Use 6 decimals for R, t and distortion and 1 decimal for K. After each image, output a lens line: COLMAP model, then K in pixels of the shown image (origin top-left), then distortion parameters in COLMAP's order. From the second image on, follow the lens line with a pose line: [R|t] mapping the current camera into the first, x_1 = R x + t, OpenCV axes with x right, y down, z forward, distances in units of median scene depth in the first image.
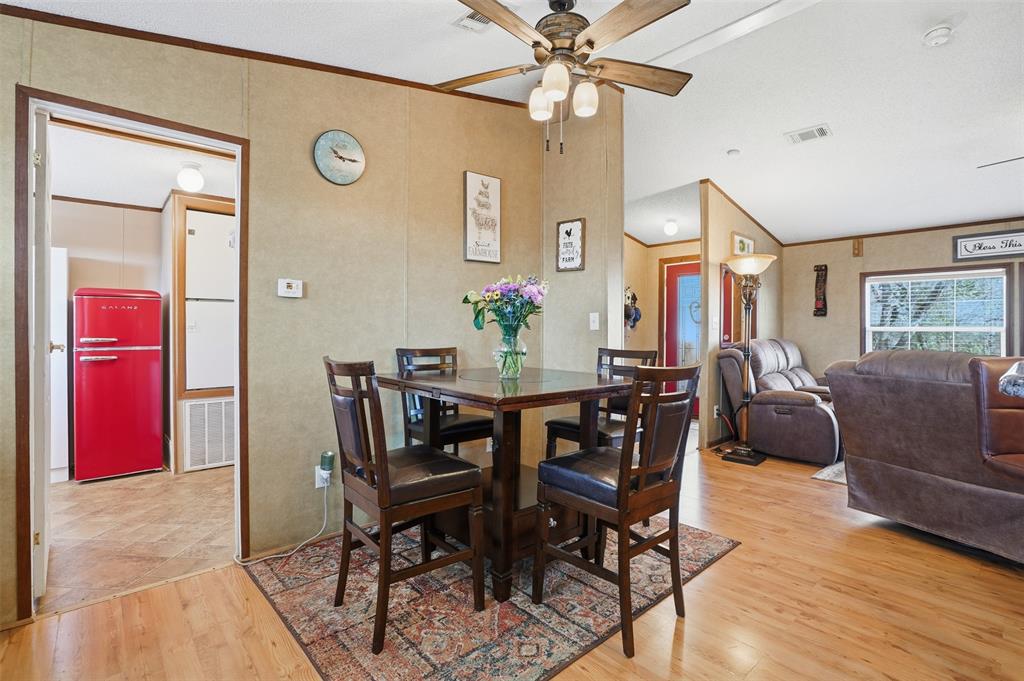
lens RADIAL K [[472.5, 0, 509.8], [0, 472.5, 332.5], [0, 0, 1]] dist [-0.056368, 0.021653]
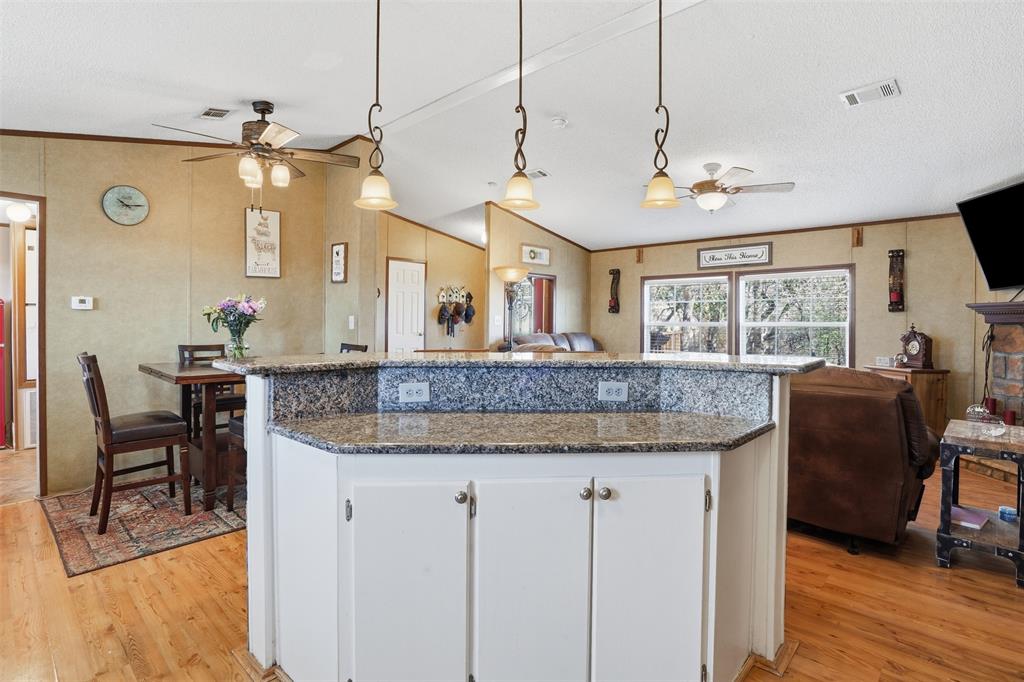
lens RADIAL K [[497.2, 0, 504.3], [0, 497.2, 323.1], [0, 0, 1]] dist [-0.049822, 0.016739]
pose [[0.995942, -0.005236, 0.089842, 0.473996], [0.005021, 0.999984, 0.002618, -0.023600], [-0.089855, -0.002156, 0.995953, -0.397263]]
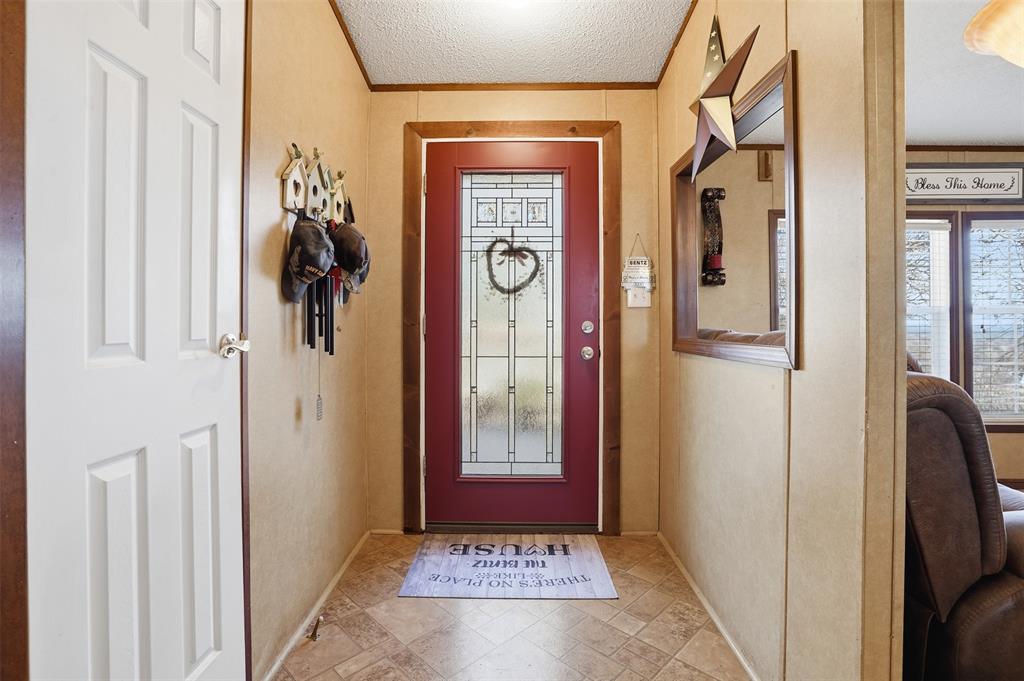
lens RADIAL K [[497.2, 0, 504.3], [0, 497.2, 322.6], [0, 0, 1]] dist [-0.049822, 0.016739]
pose [[0.679346, -0.006880, 0.733786, 0.160148], [0.005153, 0.999976, 0.004605, 0.006721], [-0.733800, 0.000652, 0.679365, 1.342673]]
